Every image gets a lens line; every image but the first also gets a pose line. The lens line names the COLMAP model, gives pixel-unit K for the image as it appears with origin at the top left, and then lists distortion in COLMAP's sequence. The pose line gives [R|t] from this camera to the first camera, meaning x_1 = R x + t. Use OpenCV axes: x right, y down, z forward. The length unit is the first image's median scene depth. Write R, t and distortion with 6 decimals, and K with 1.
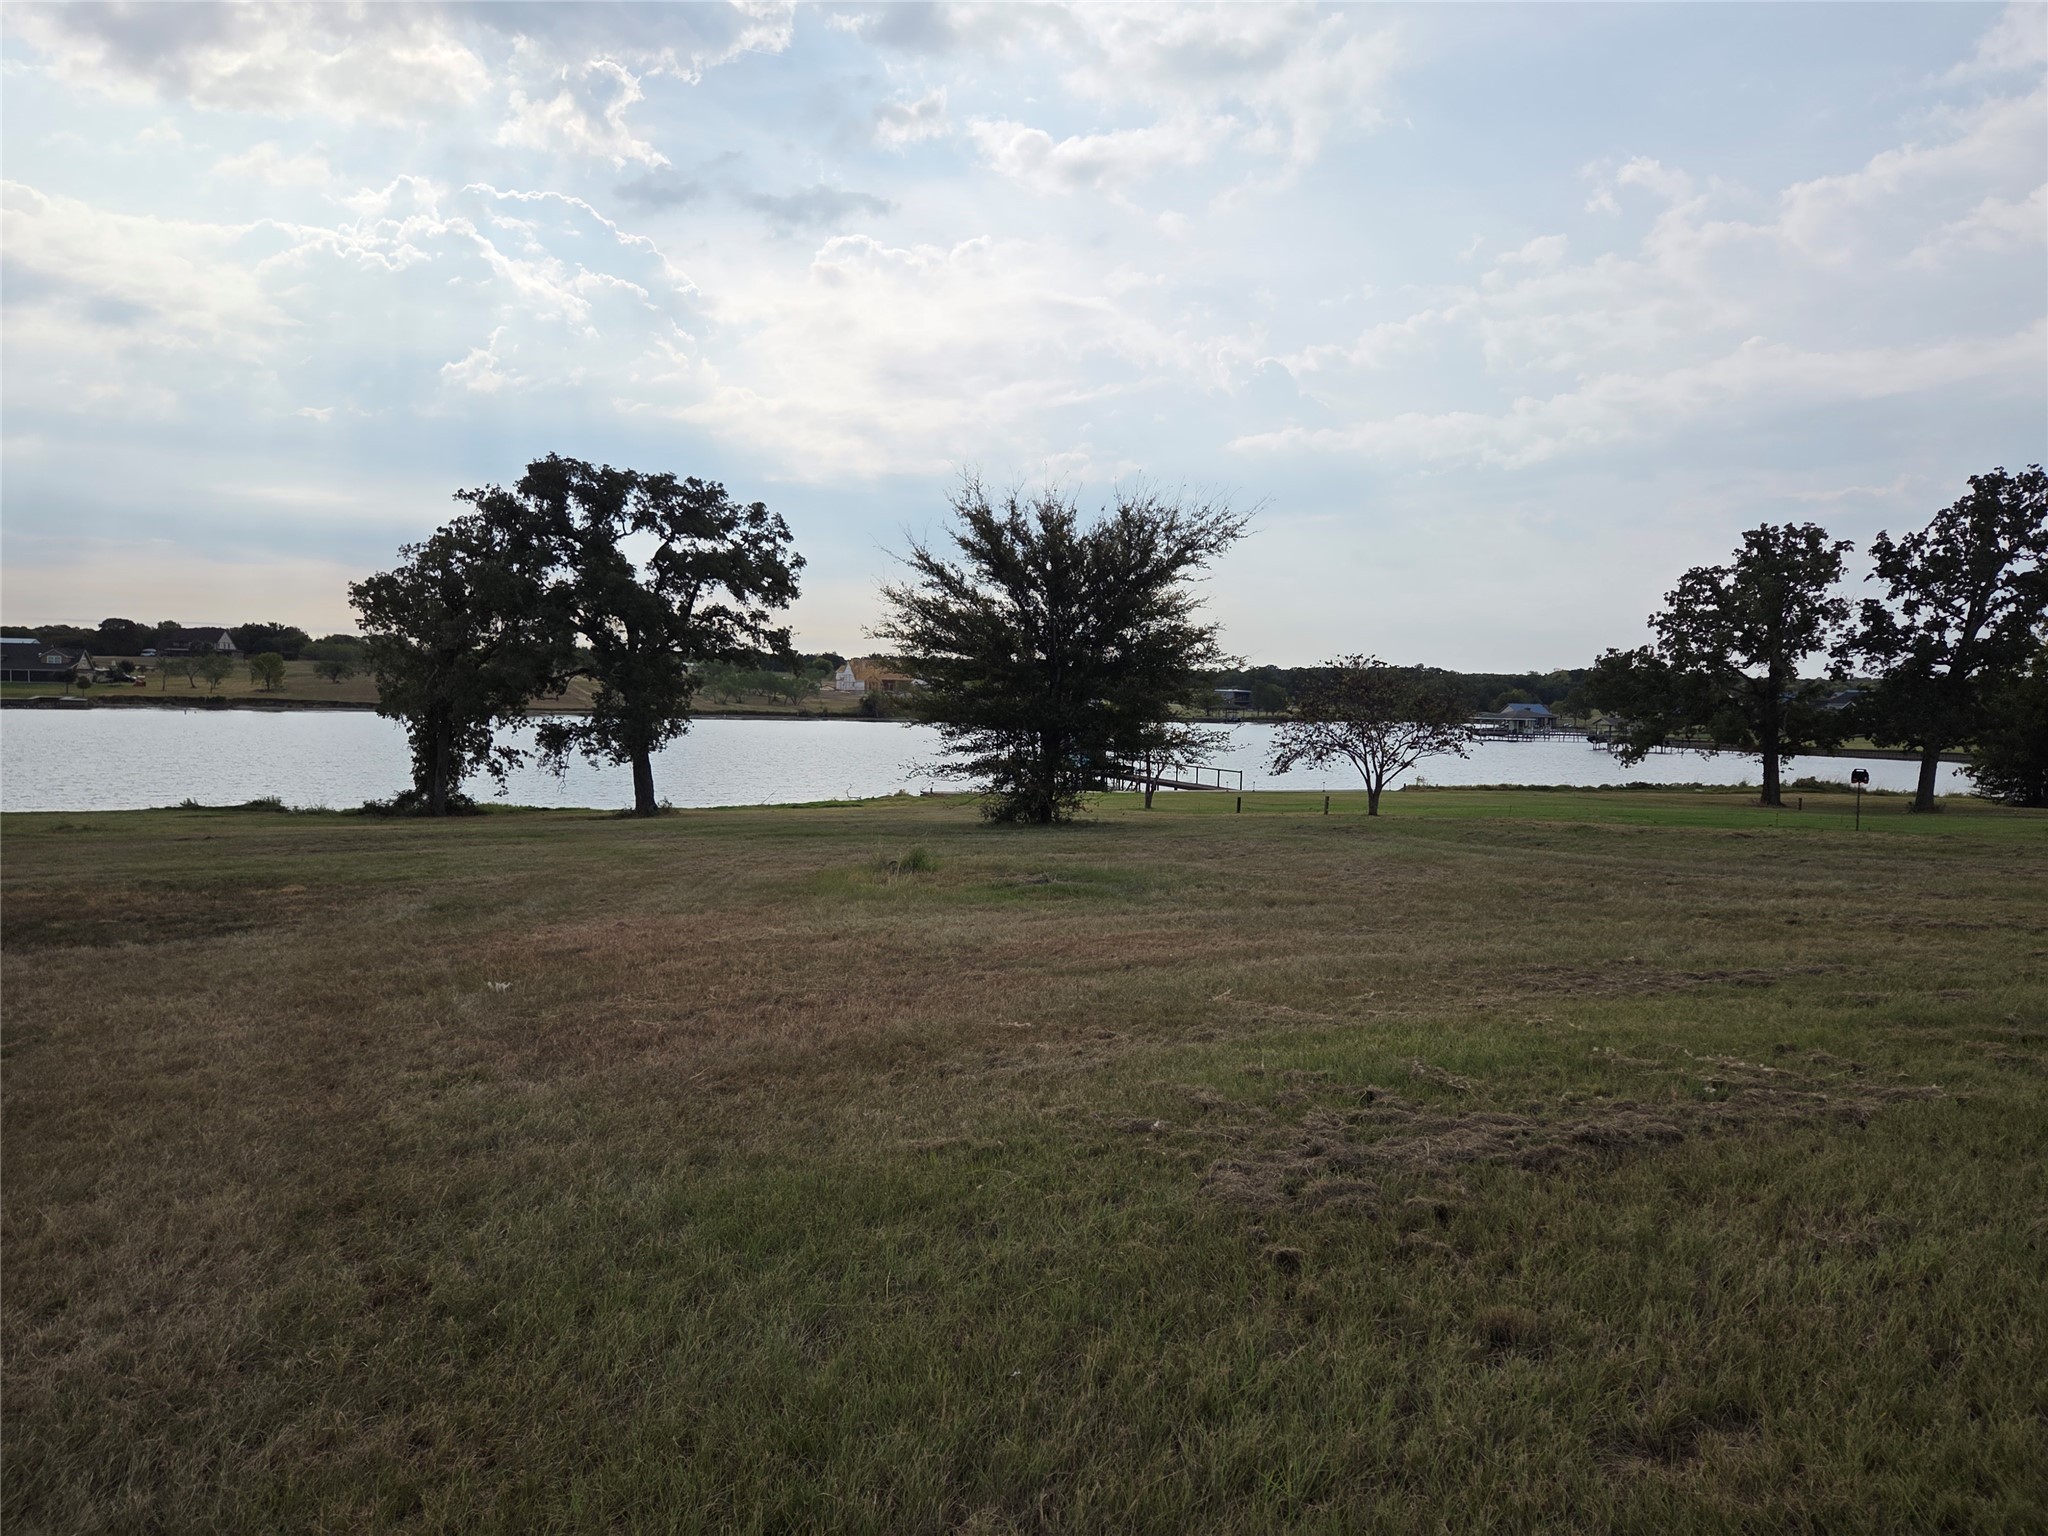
lens RADIAL K [[1370.4, 0, 1028.9], [0, 1370.4, 766.6], [0, 0, 1]] dist [0.080023, -0.064520]
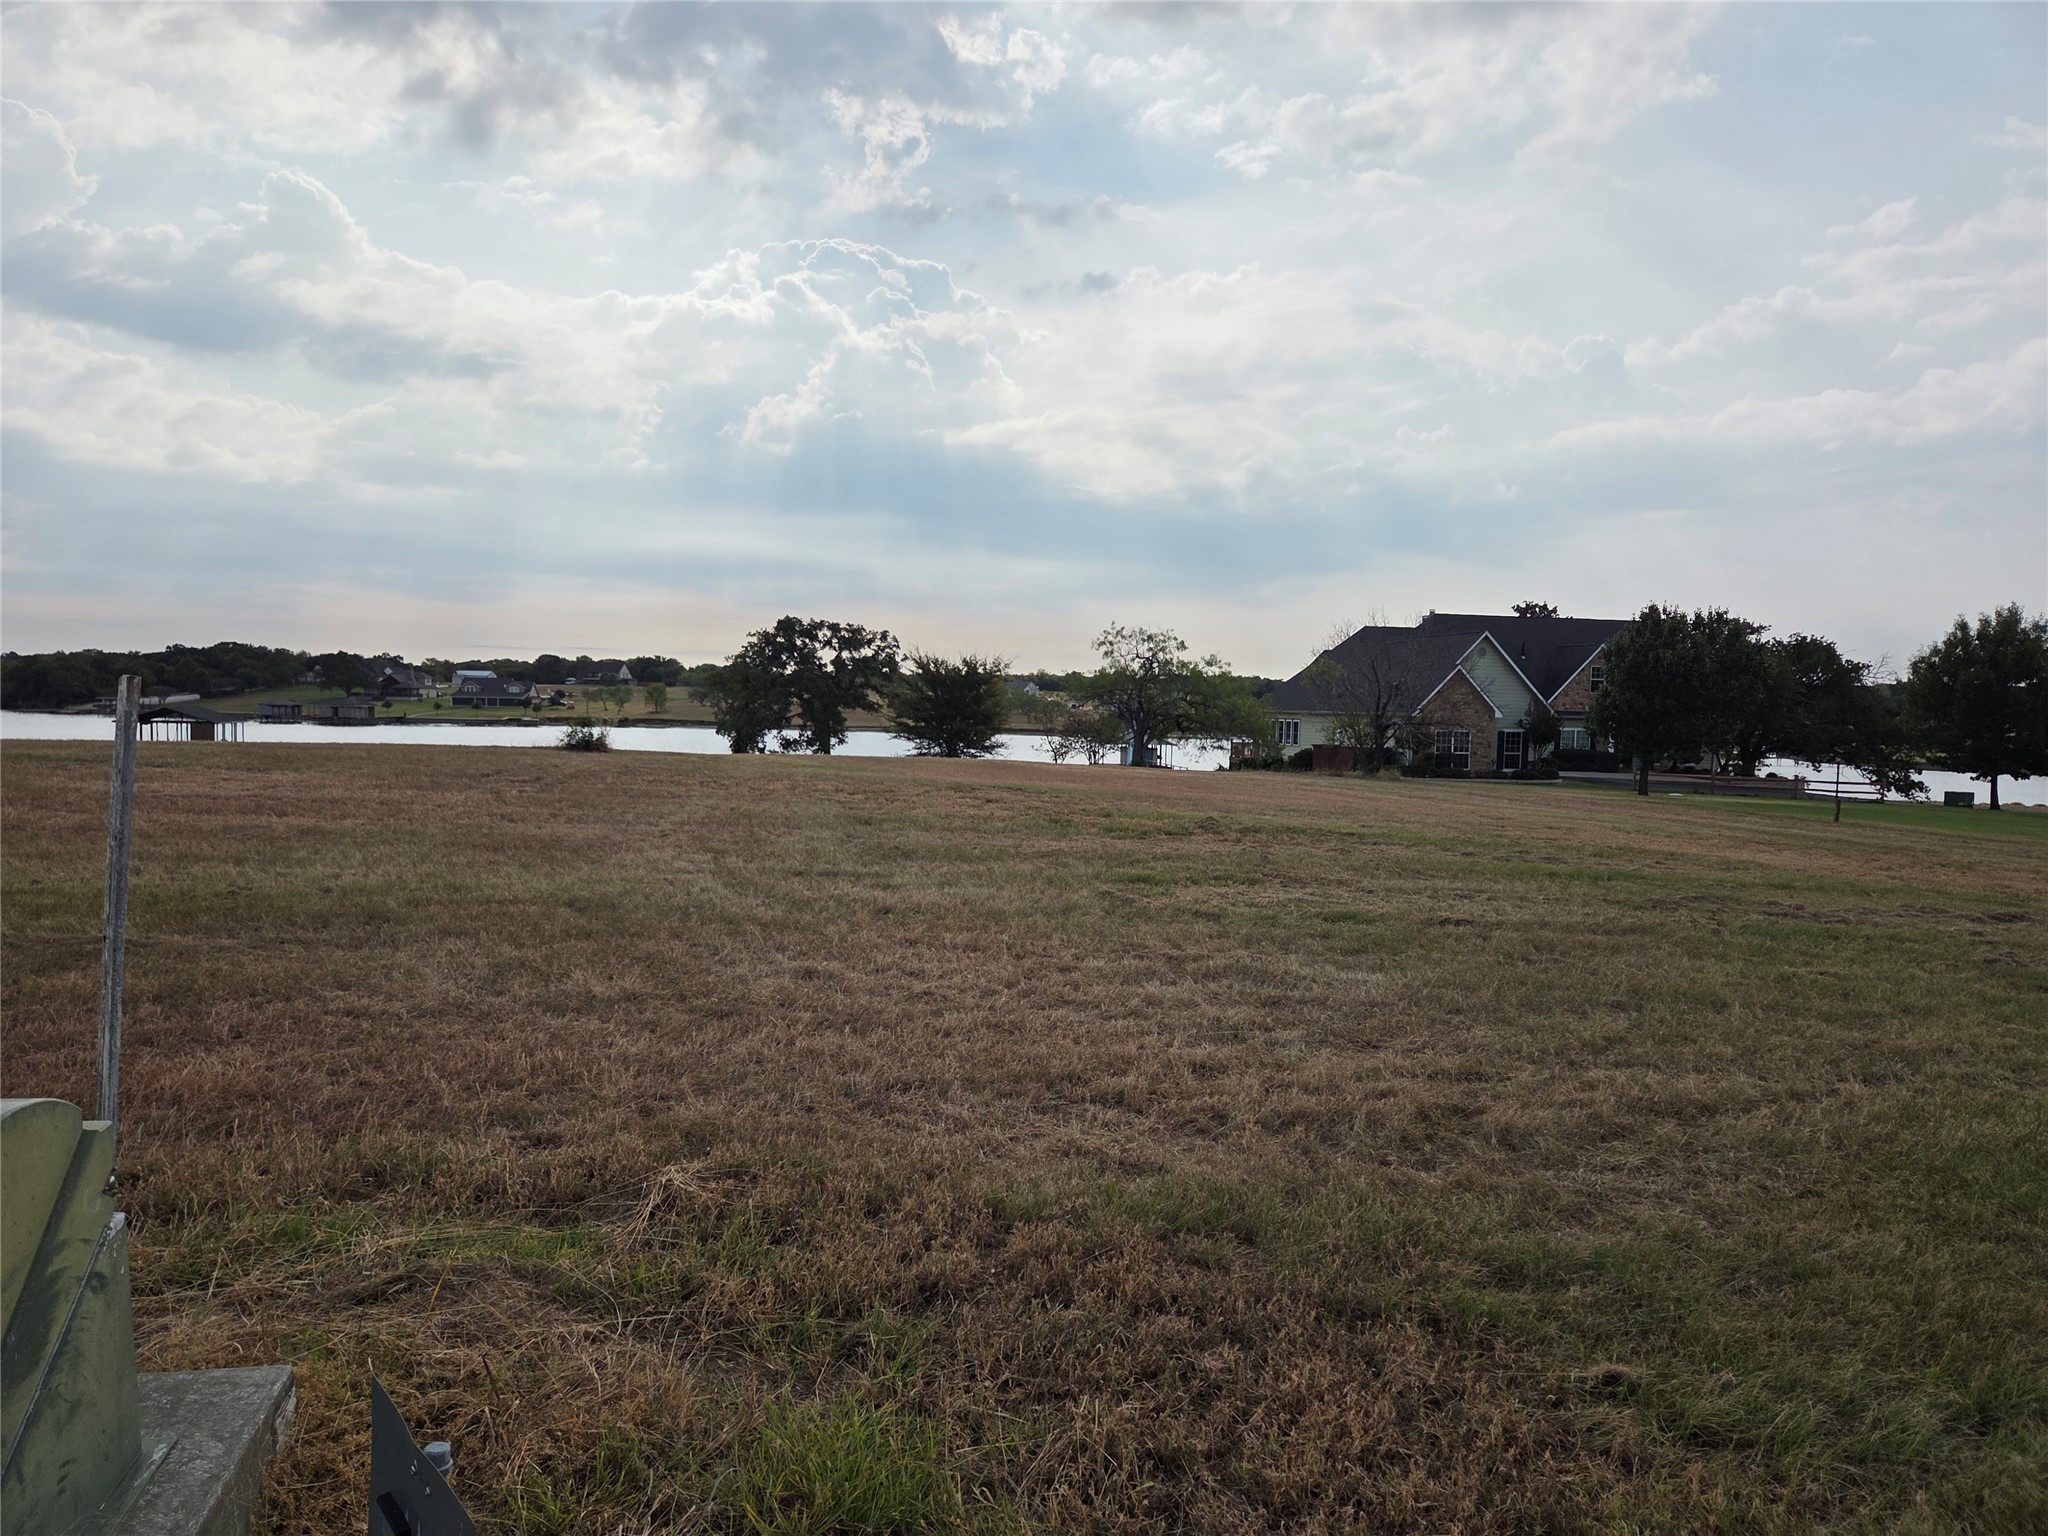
lens RADIAL K [[1370.4, 0, 1037.1], [0, 1370.4, 776.7], [0, 0, 1]] dist [0.080023, -0.064520]
pose [[0.974702, 0.007239, -0.223389, 0.059612], [-0.007704, 0.999970, -0.001210, 0.003426], [0.223374, 0.002900, 0.974729, -0.116605]]
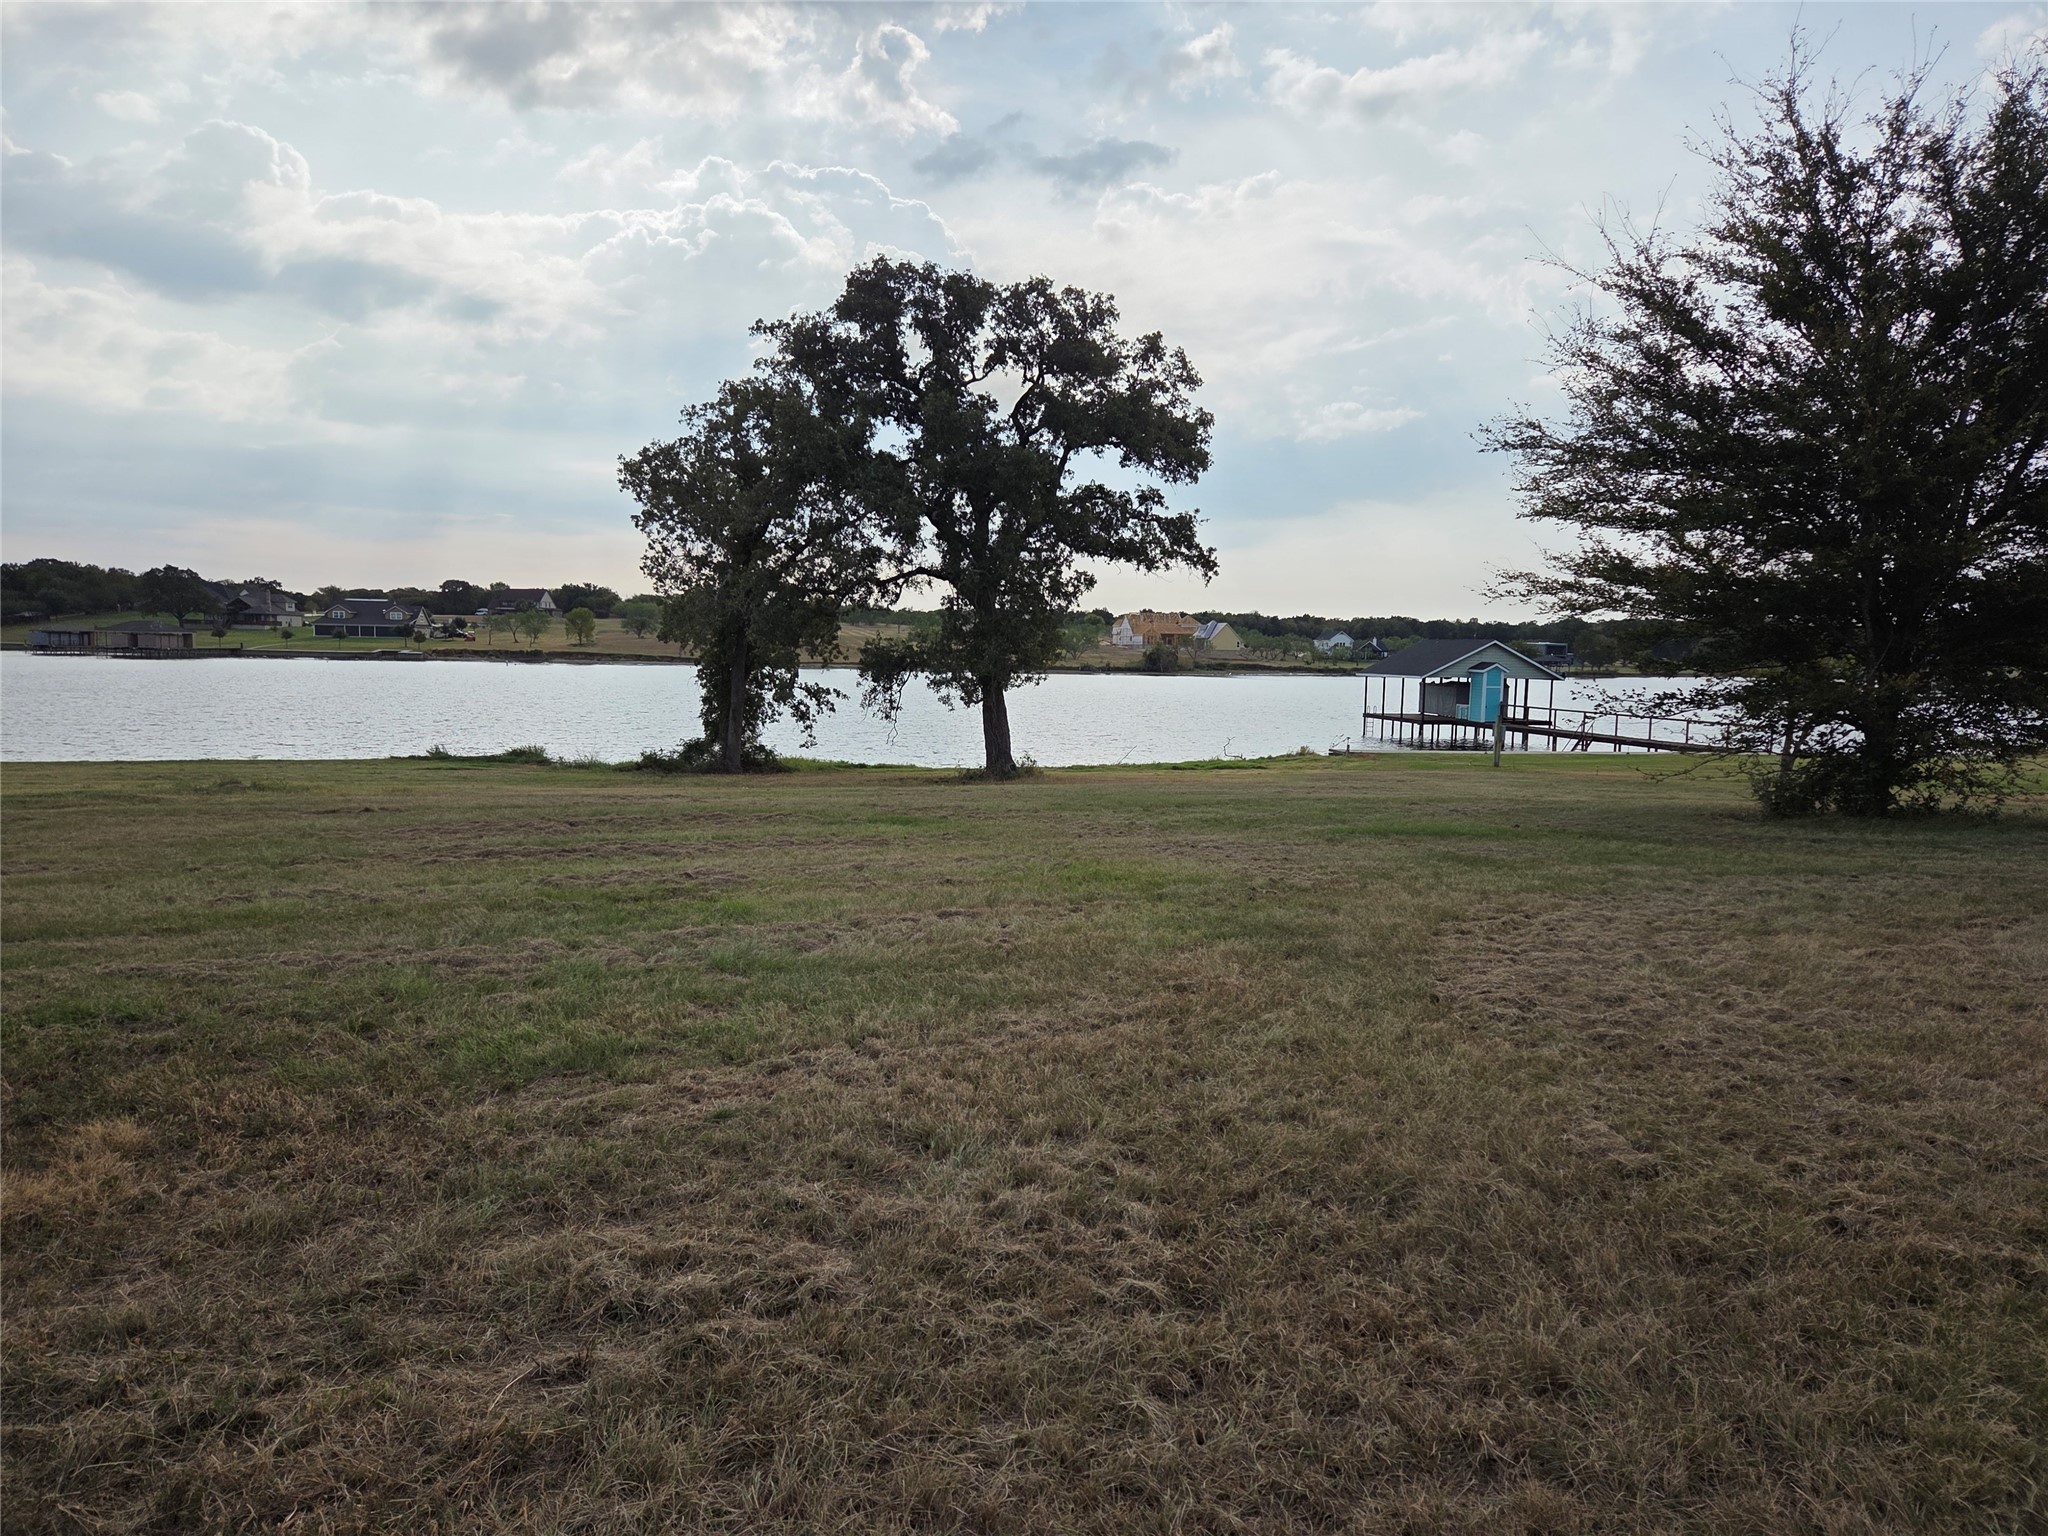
lens RADIAL K [[1370.4, 0, 1020.2], [0, 1370.4, 735.0], [0, 0, 1]] dist [0.080023, -0.064520]
pose [[0.980651, 0.009892, -0.195515, -0.014968], [-0.008626, 0.999936, 0.007327, 0.001106], [0.195575, -0.005499, 0.980673, 0.035861]]
